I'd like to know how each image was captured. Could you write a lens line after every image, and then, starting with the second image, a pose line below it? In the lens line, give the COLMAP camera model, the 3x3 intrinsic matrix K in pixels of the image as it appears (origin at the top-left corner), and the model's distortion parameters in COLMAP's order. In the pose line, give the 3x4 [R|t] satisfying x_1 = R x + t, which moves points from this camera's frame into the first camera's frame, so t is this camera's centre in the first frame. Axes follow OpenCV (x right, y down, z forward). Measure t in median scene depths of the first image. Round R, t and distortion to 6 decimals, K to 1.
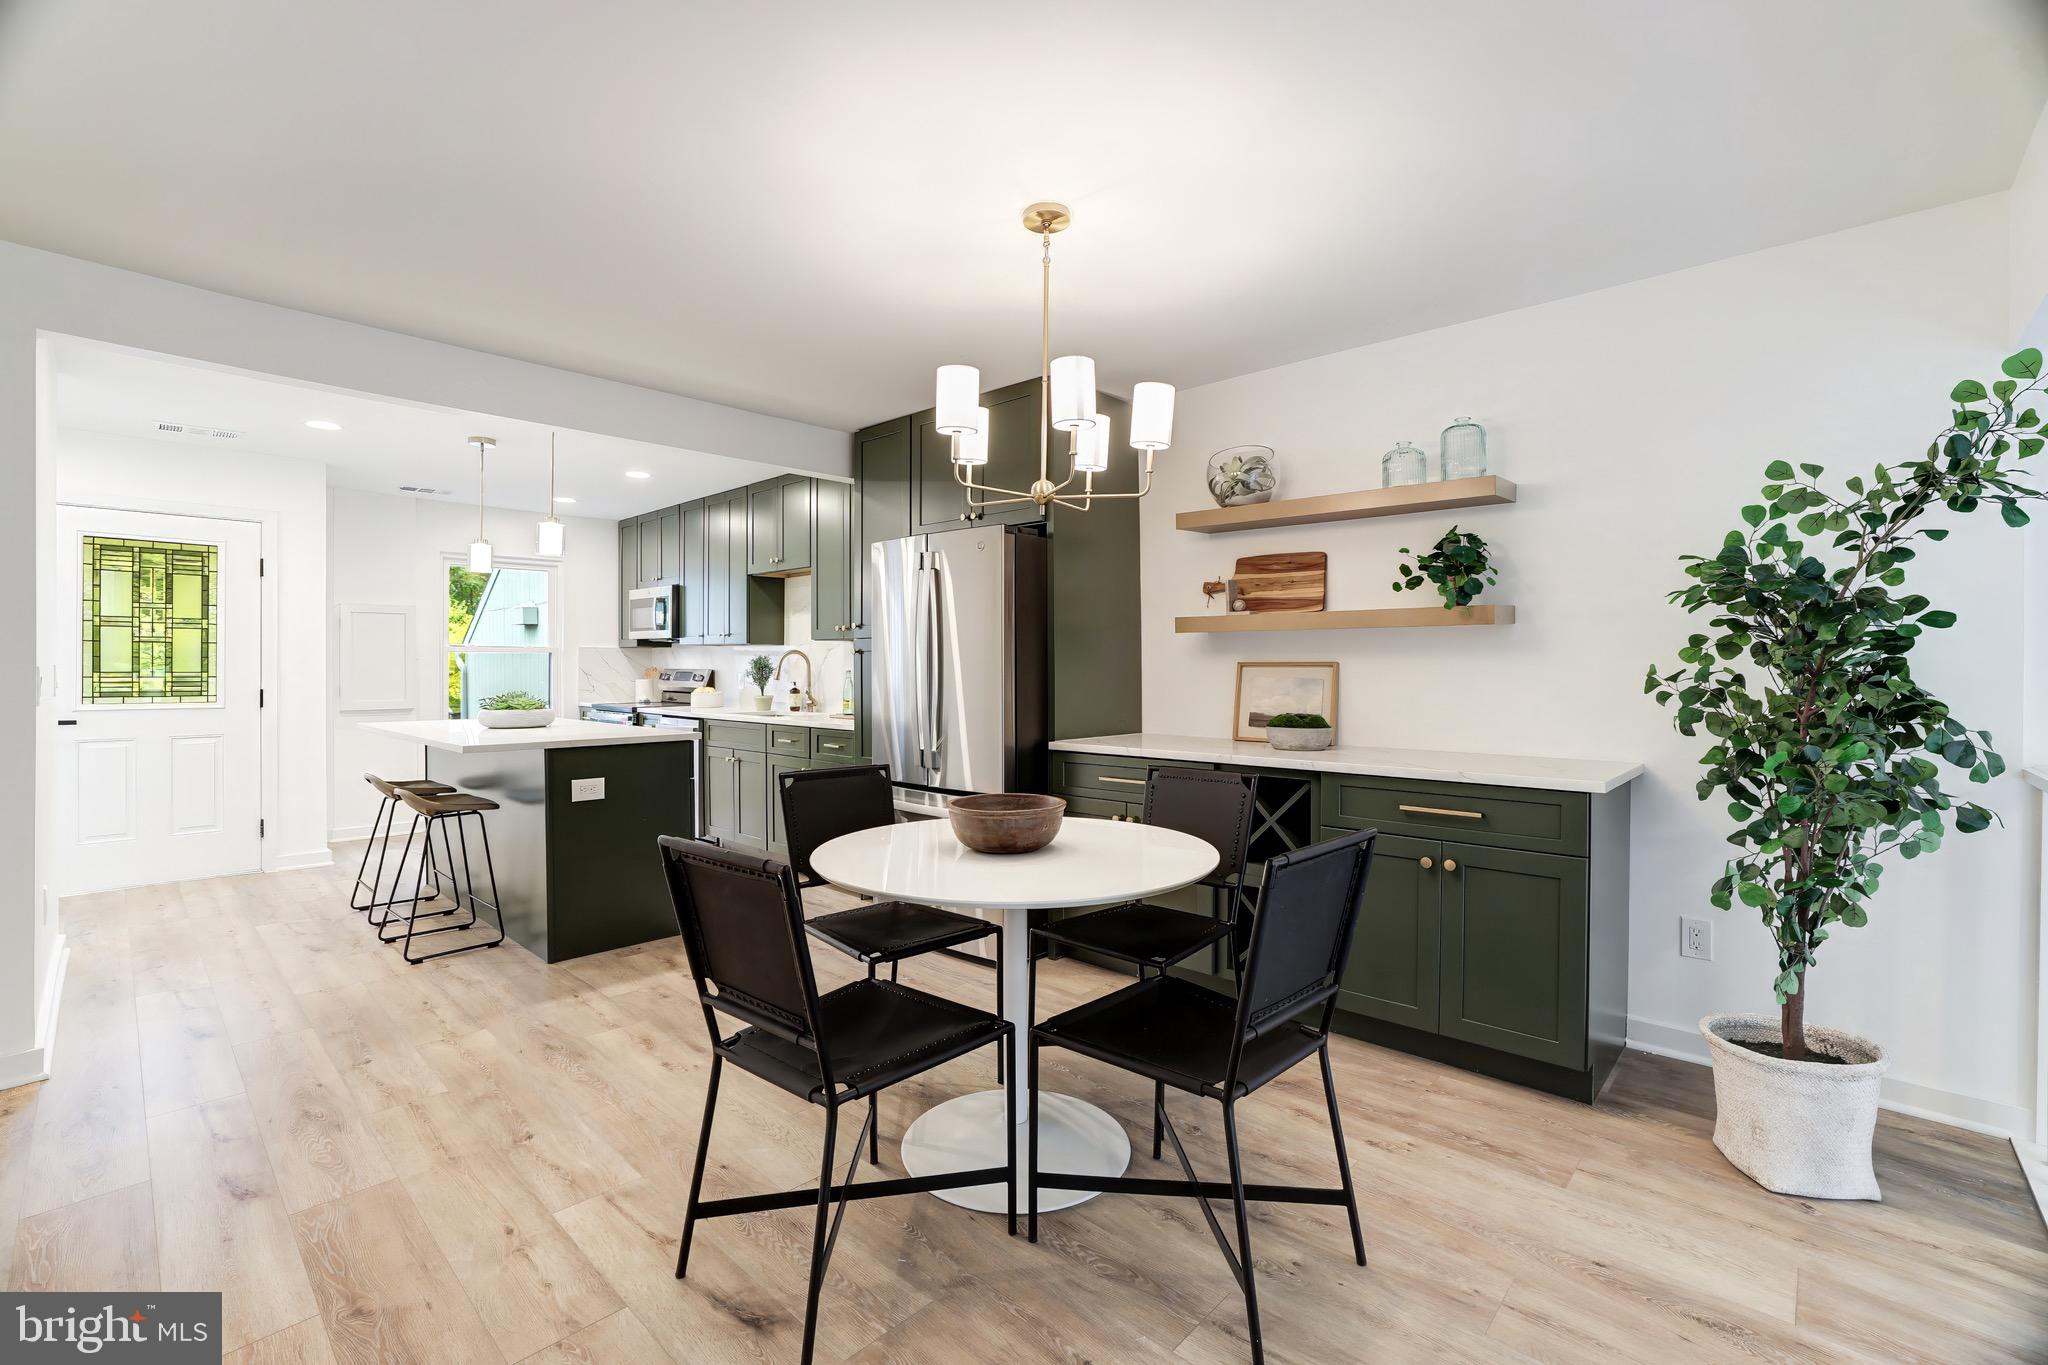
lens RADIAL K [[876.6, 0, 1013.6], [0, 876.6, 669.2], [0, 0, 1]] dist [-0.000622, -0.000351]
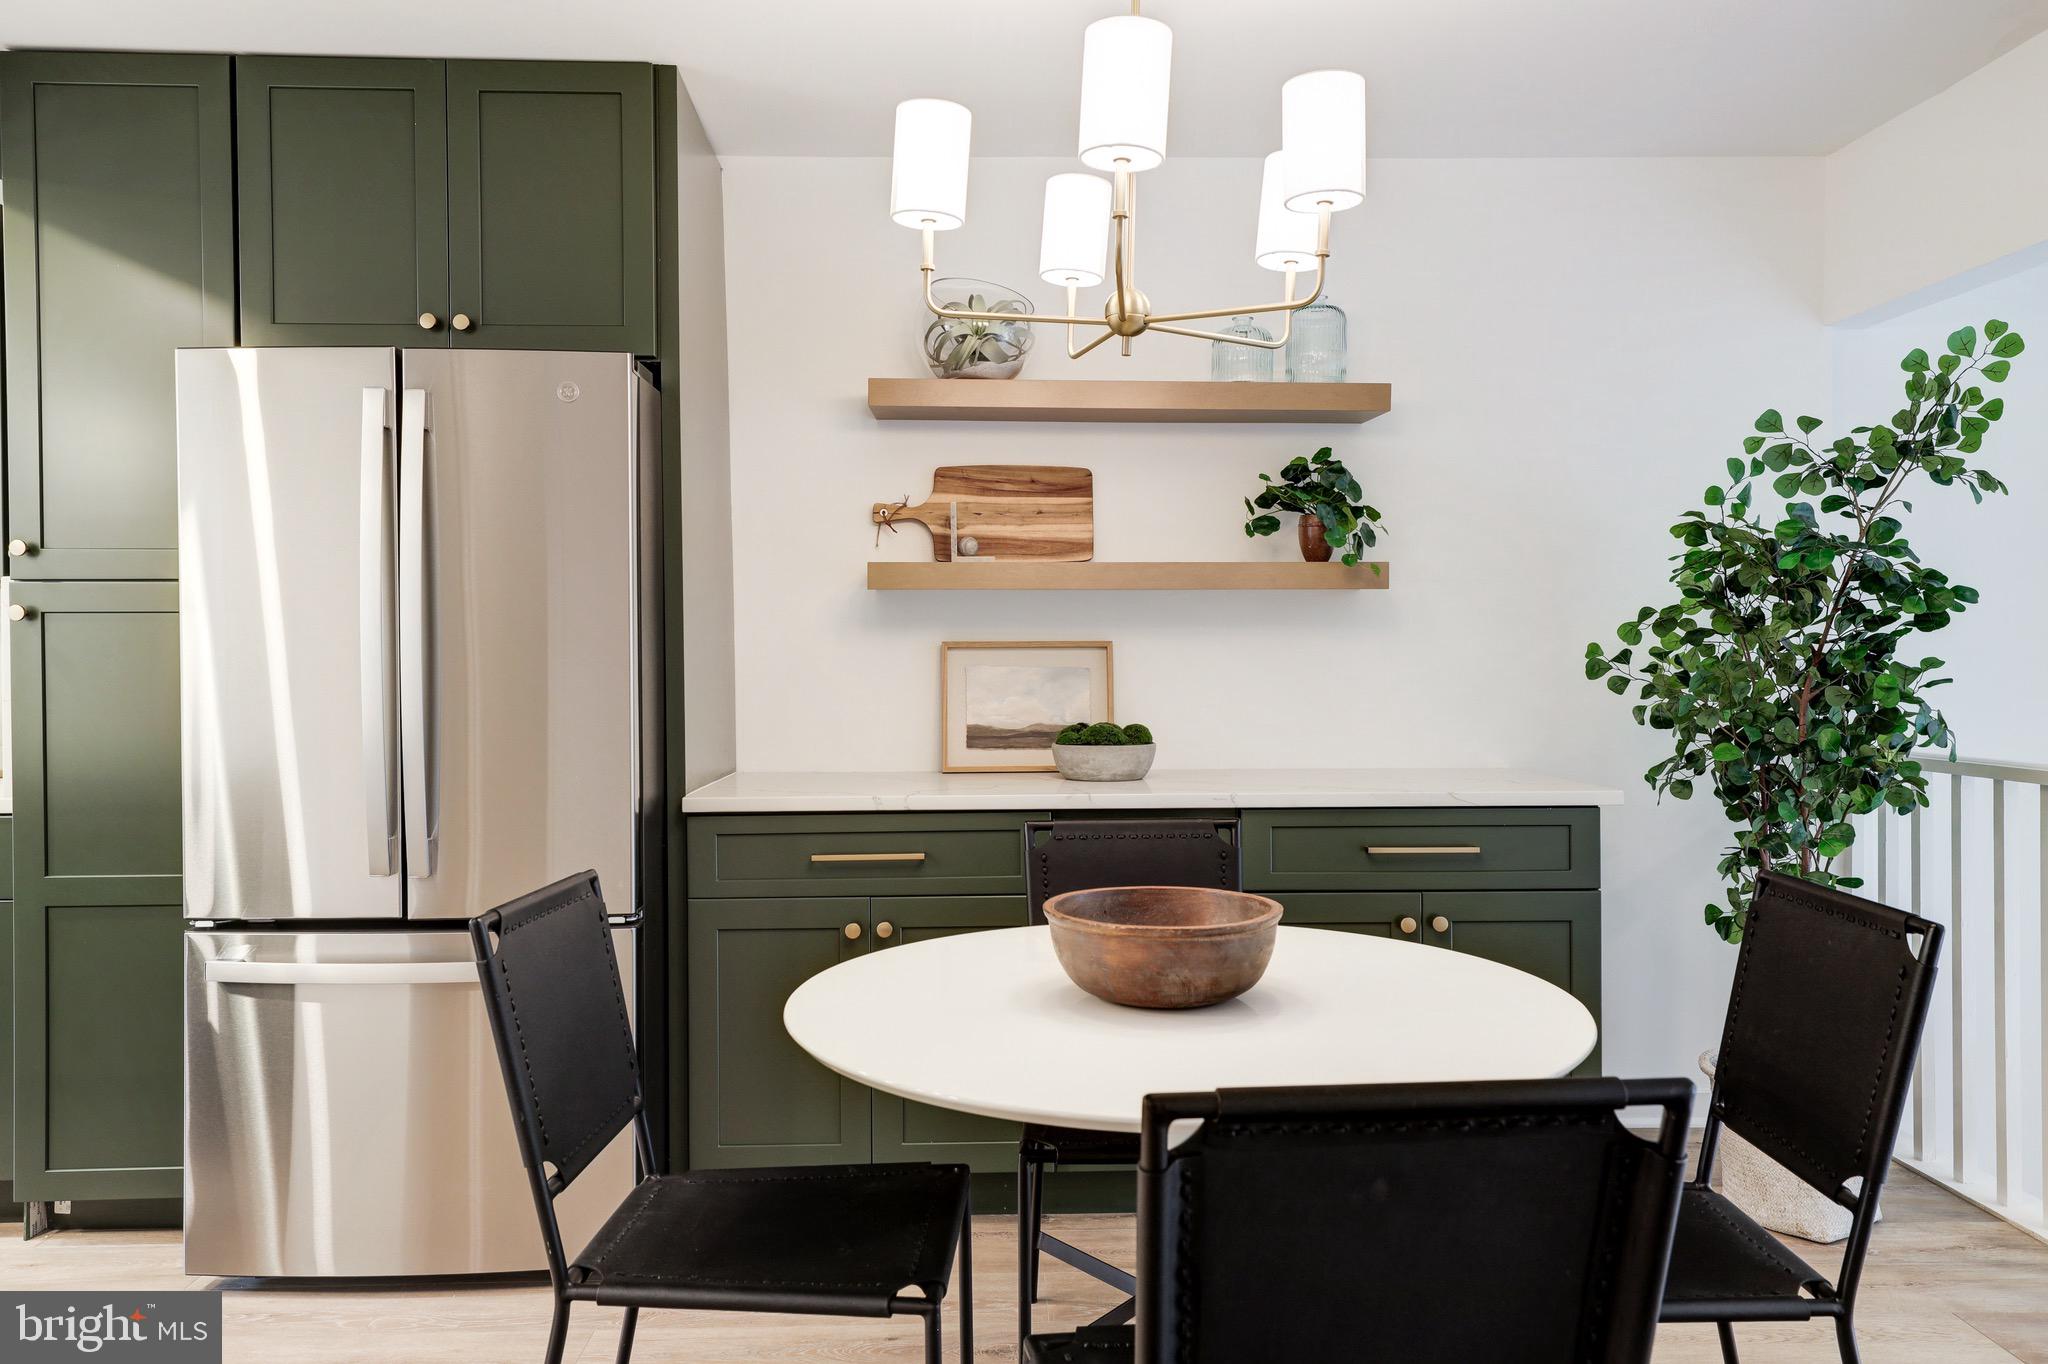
lens RADIAL K [[1349.6, 0, 1024.0], [0, 1349.6, 682.0], [0, 0, 1]] dist [-0.004509, 0.002113]
pose [[0.728382, -0.015913, 0.684987, -0.385471], [0.005314, 0.999831, 0.017576, 0.004293], [-0.685151, -0.009162, 0.728344, 0.339663]]
